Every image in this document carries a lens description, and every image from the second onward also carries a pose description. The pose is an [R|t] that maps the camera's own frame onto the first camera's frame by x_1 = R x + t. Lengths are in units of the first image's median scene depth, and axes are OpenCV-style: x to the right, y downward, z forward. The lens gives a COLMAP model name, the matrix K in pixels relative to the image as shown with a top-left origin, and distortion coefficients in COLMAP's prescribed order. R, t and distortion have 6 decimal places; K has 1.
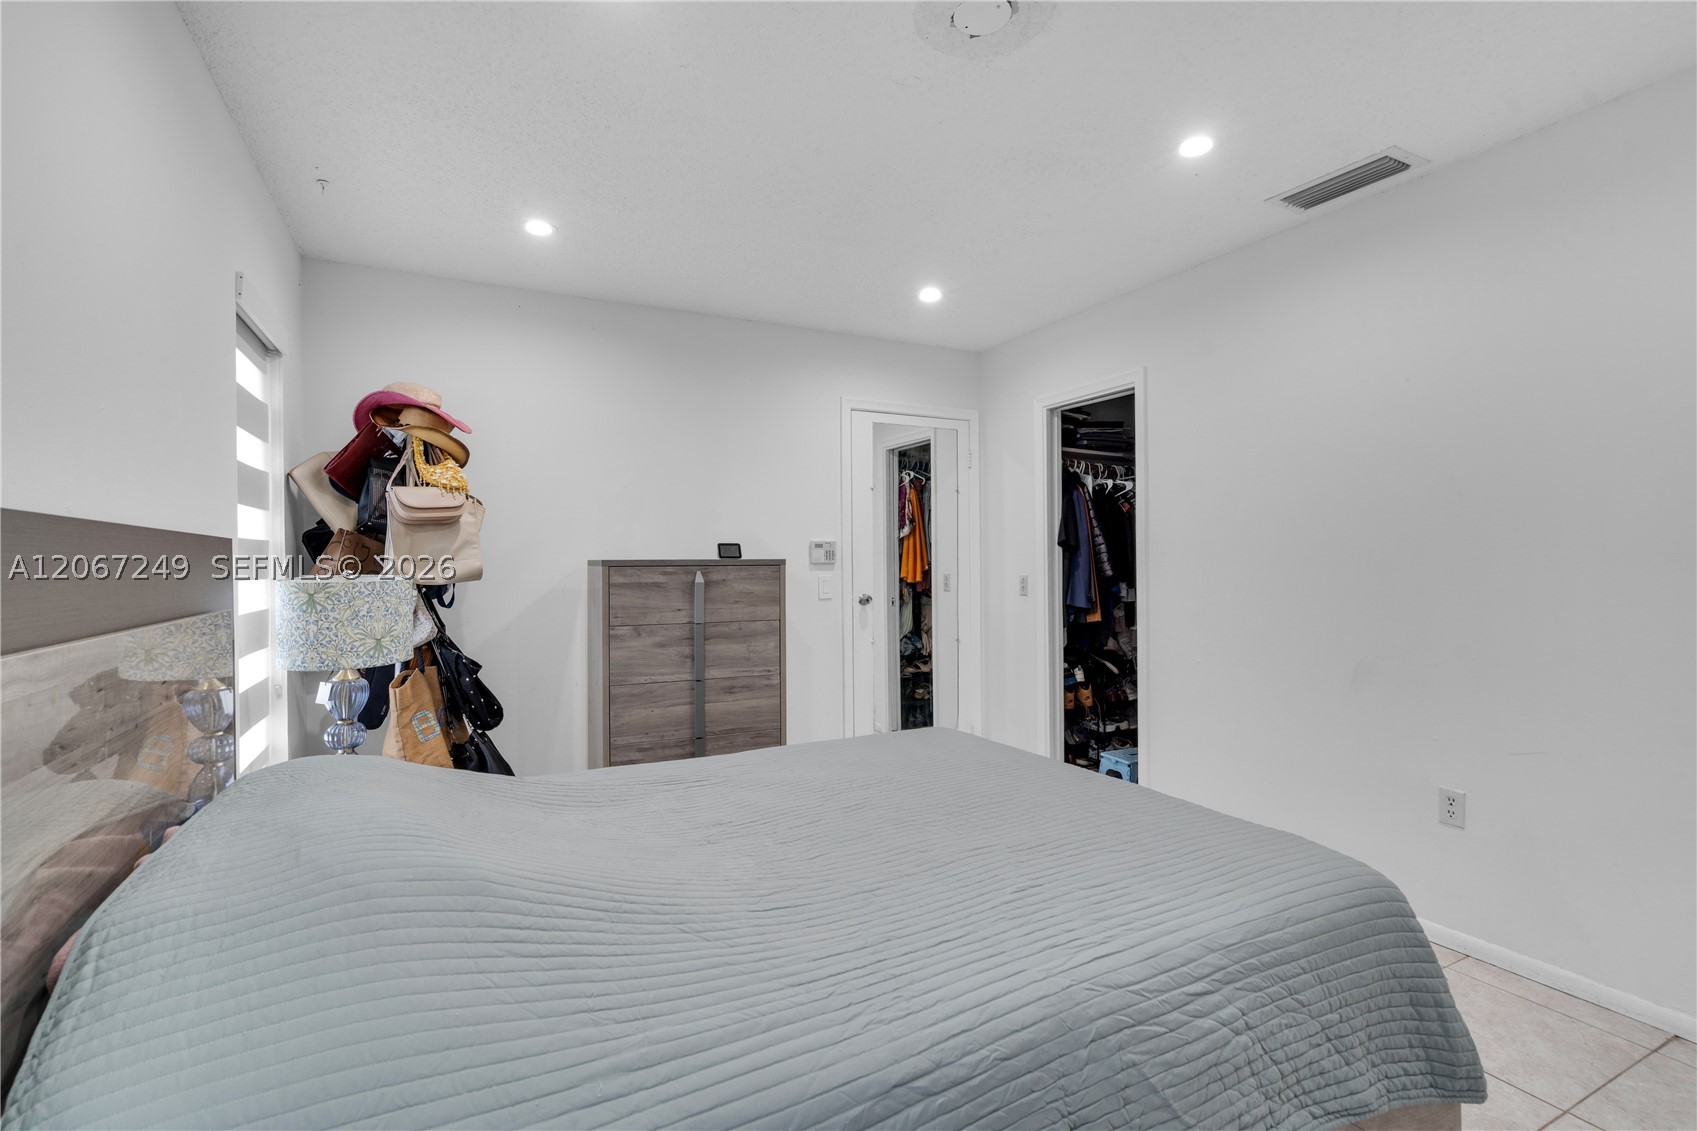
lens RADIAL K [[778.8, 0, 843.7], [0, 778.8, 554.3], [0, 0, 1]] dist [-0.009645, 0.000228]
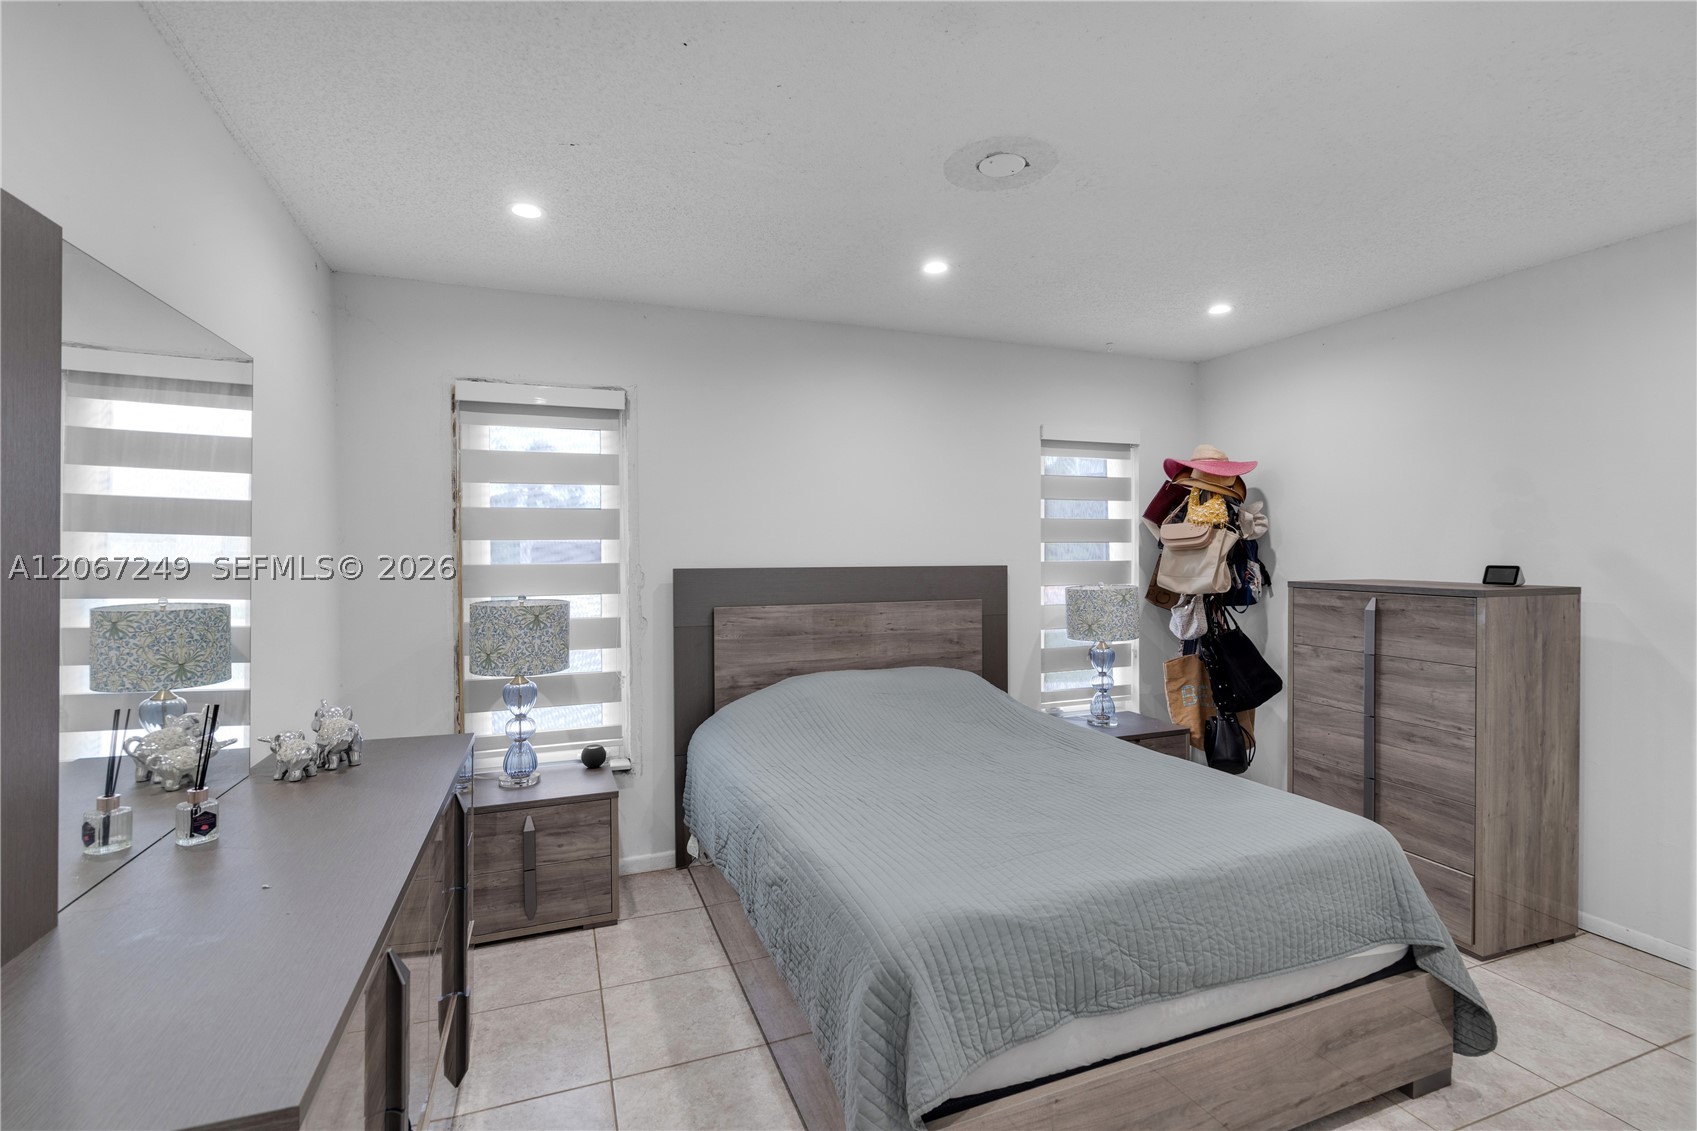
lens RADIAL K [[778.8, 0, 847.6], [0, 778.8, 564.3], [0, 0, 1]] dist [-0.009645, 0.000228]
pose [[-0.104351, 0.027174, -0.994169, 0.787316], [0.013472, 0.999574, 0.025908, -0.049635], [0.994449, -0.010690, -0.104672, 0.482316]]
